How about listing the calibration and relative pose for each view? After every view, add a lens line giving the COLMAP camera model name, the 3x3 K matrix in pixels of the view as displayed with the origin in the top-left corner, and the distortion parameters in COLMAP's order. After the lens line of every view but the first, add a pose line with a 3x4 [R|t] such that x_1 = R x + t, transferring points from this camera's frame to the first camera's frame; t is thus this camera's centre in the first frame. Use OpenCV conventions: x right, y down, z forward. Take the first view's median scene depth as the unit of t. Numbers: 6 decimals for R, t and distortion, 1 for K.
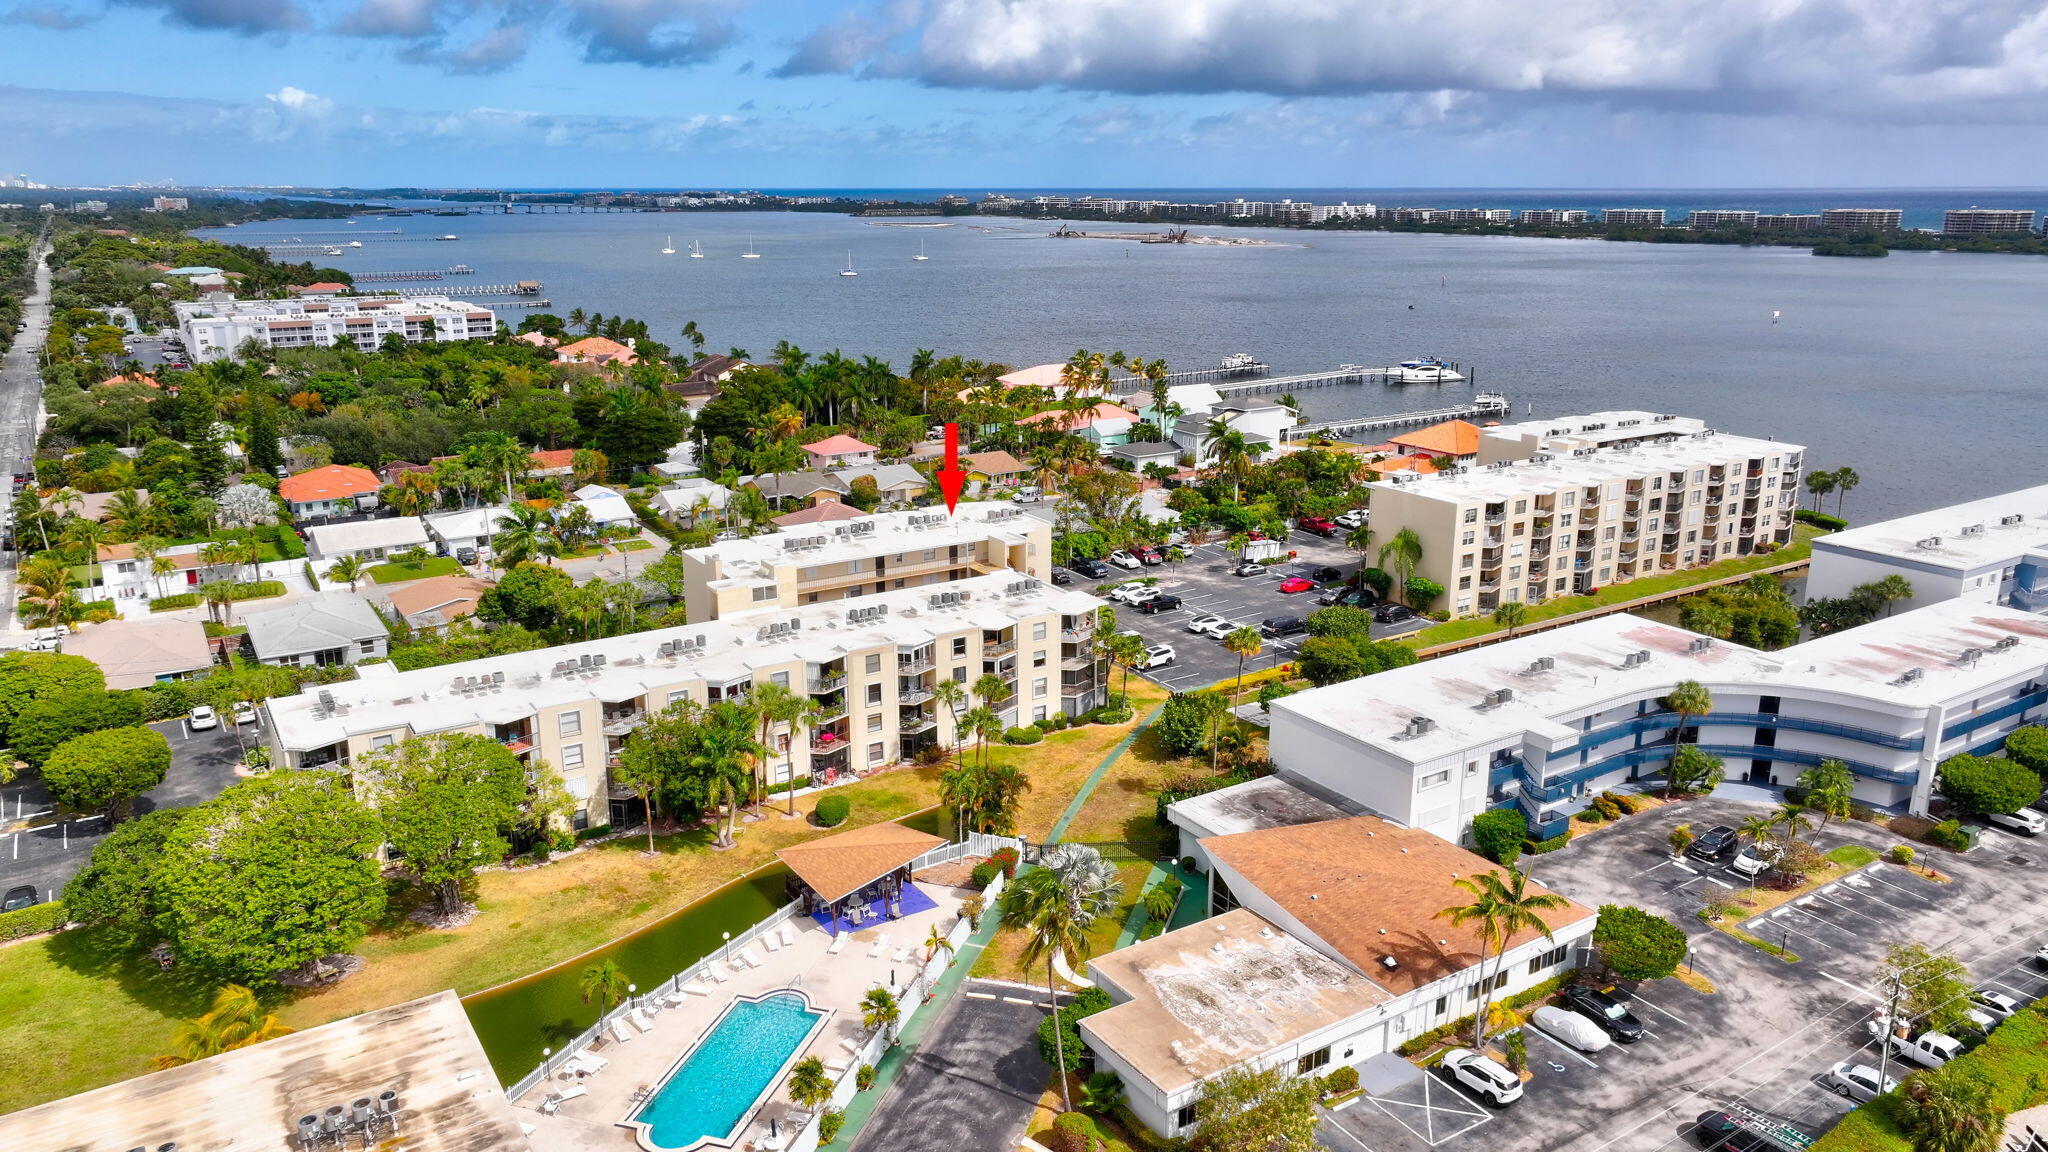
lens RADIAL K [[1437.8, 0, 1024.0], [0, 1437.8, 576.0], [0, 0, 1]] dist [0.002239, 0.003760]
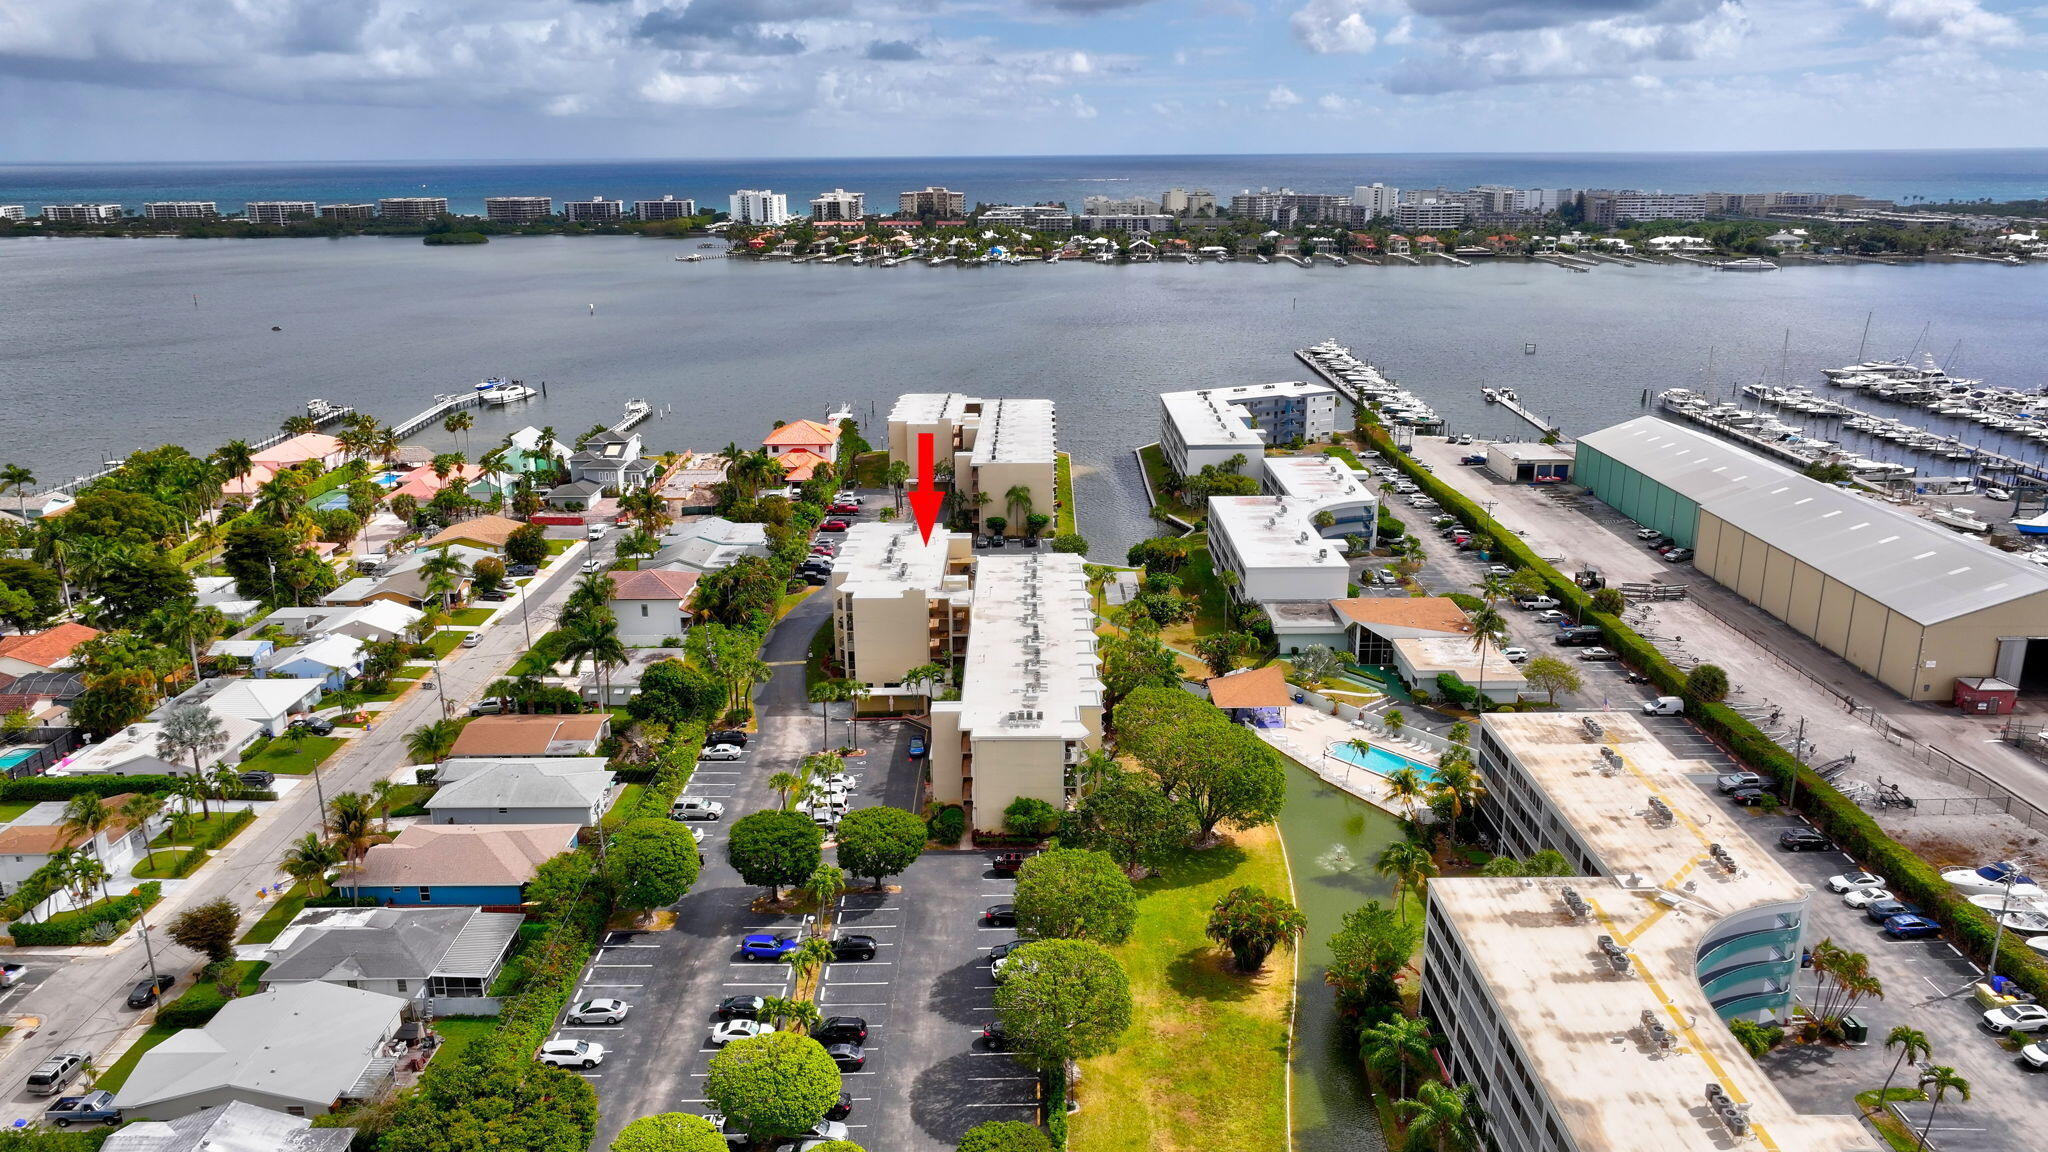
lens RADIAL K [[1437.8, 0, 1024.0], [0, 1437.8, 576.0], [0, 0, 1]] dist [0.002239, 0.003760]
pose [[0.536170, -0.242123, 0.808640, -0.874858], [0.227756, 0.963945, 0.137610, -0.131321], [-0.812803, 0.110390, 0.571983, 0.102676]]
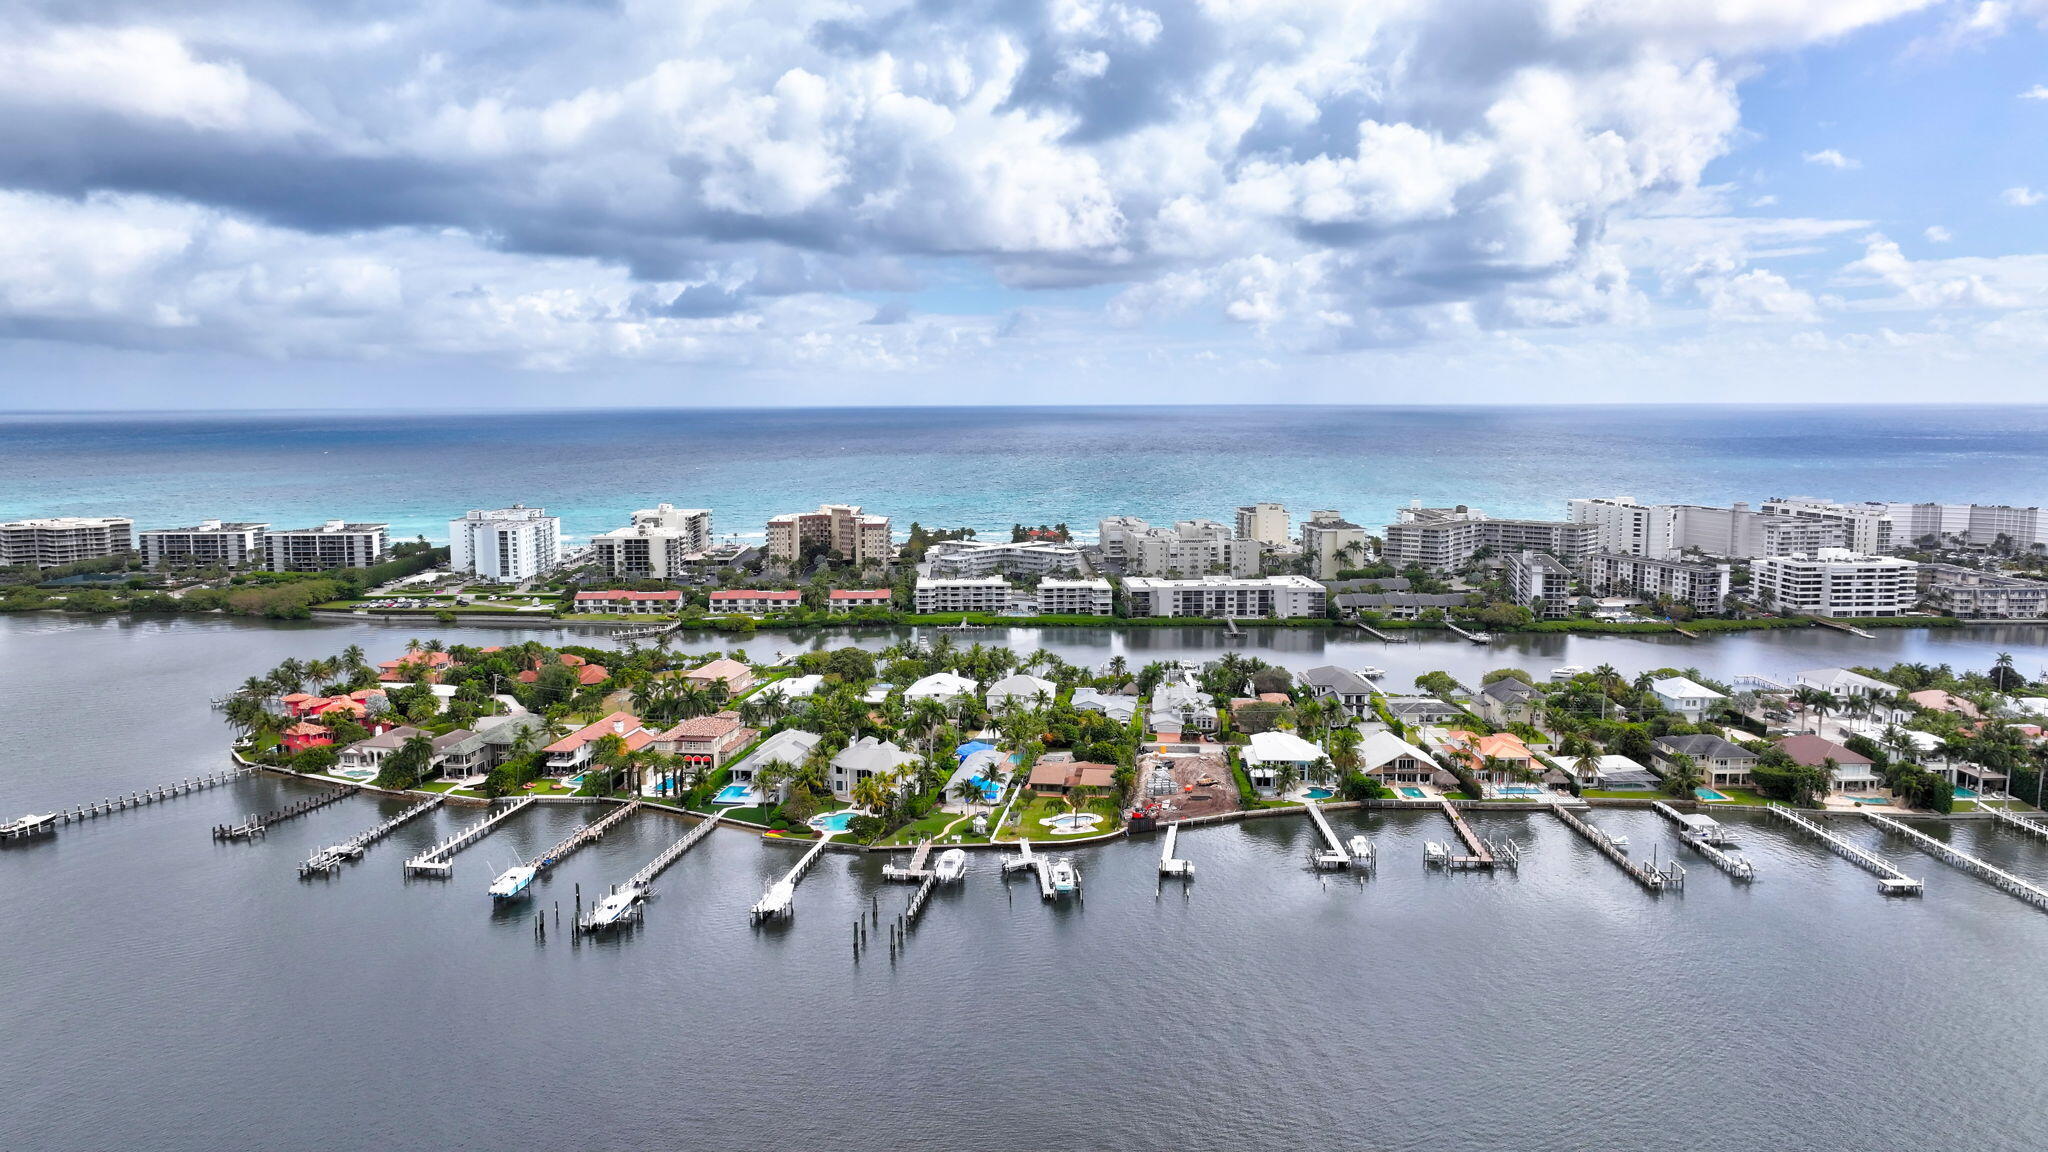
lens RADIAL K [[1453.8, 0, 1023.8], [0, 1453.8, 498.9], [0, 0, 1]] dist [0.001891, 0.007724]
pose [[0.493326, -0.057940, 0.867913, 1.932413], [0.231400, 0.970567, -0.066735, -0.741677], [-0.838501, 0.233757, 0.492213, 1.940567]]
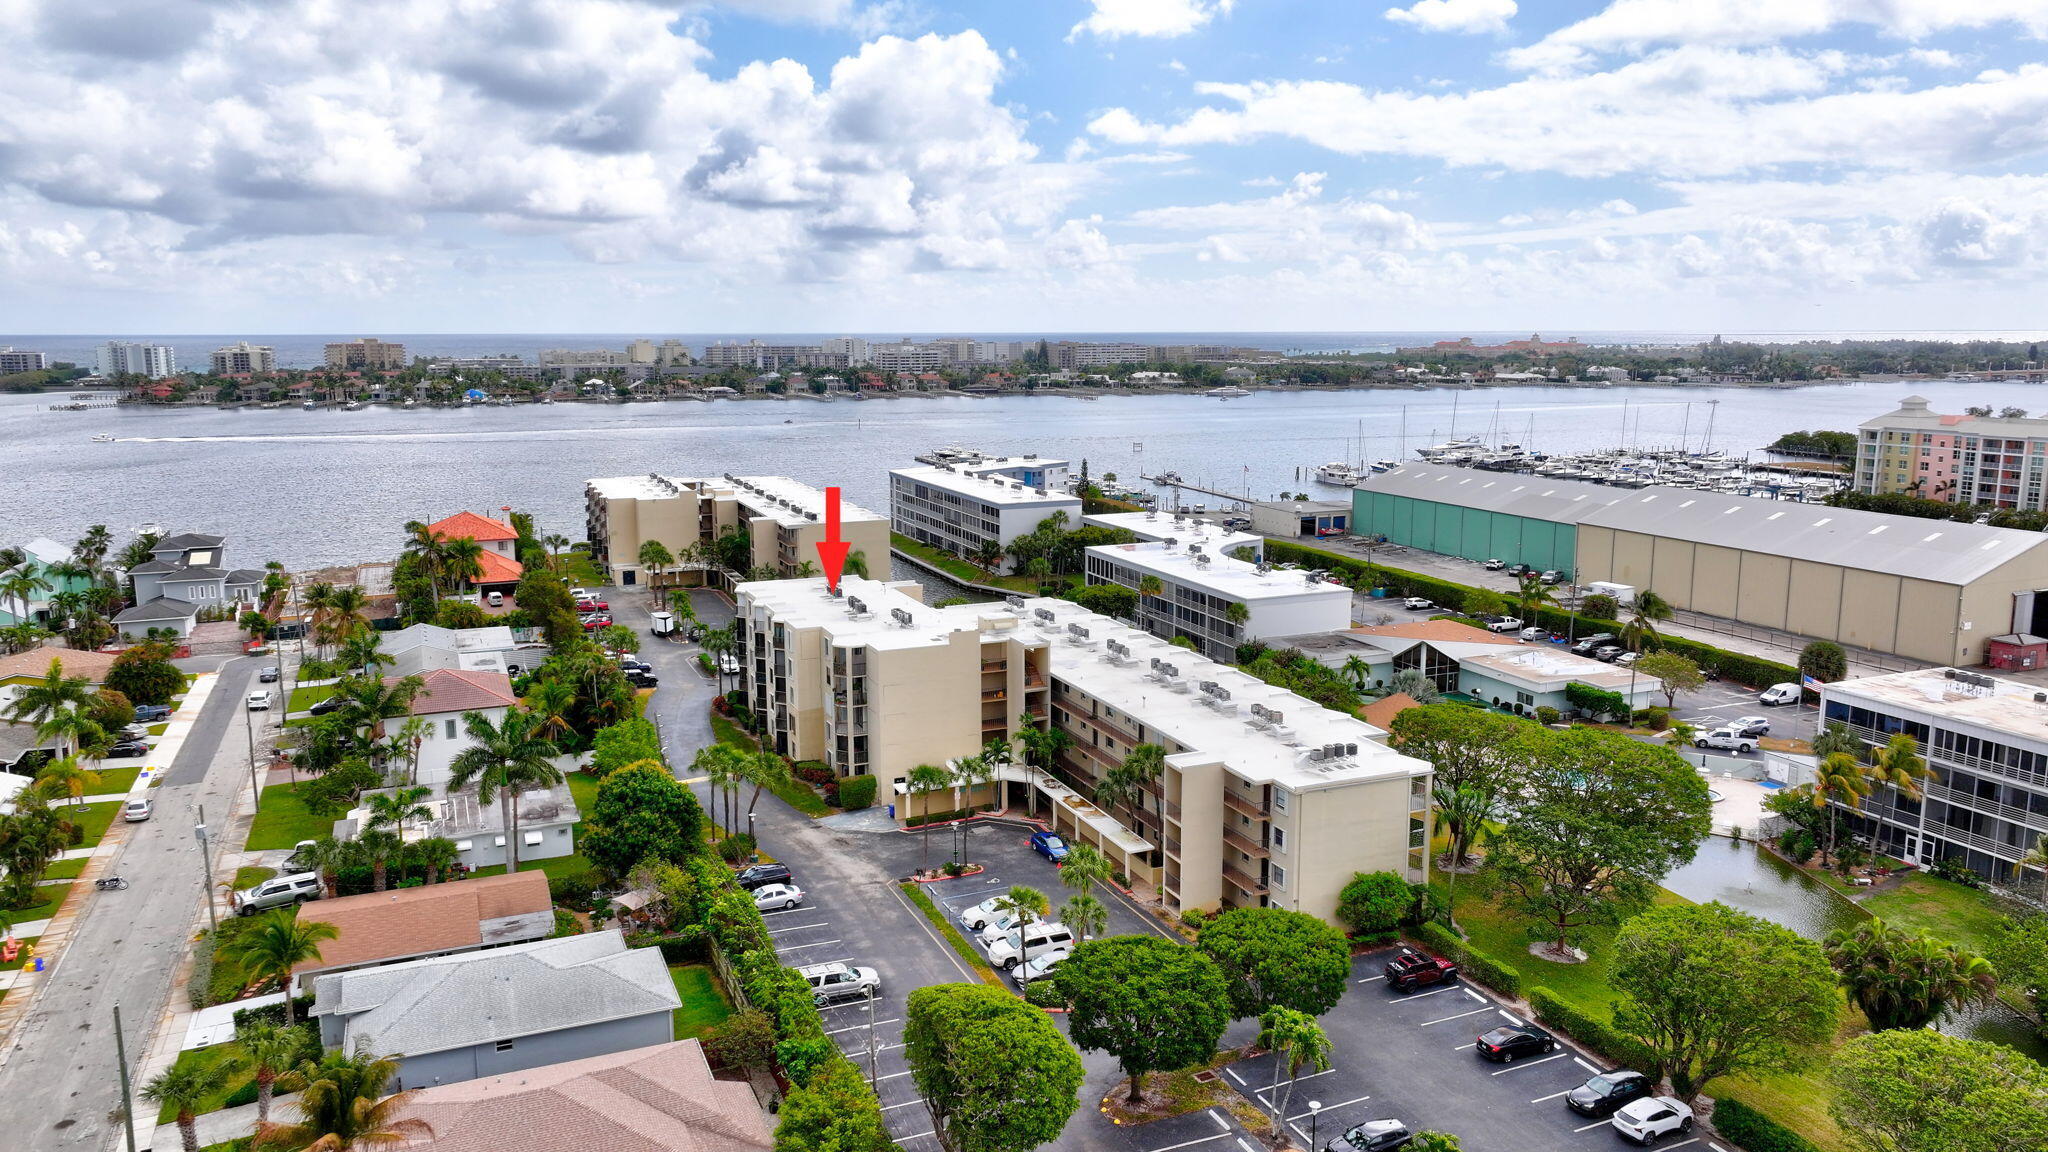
lens RADIAL K [[1453.8, 0, 1023.8], [0, 1453.8, 498.9], [0, 0, 1]] dist [0.001891, 0.007724]
pose [[0.162167, -0.114021, 0.980154, -0.791649], [0.261838, 0.962666, 0.068665, -0.105480], [-0.951390, 0.245507, 0.185968, 0.537537]]
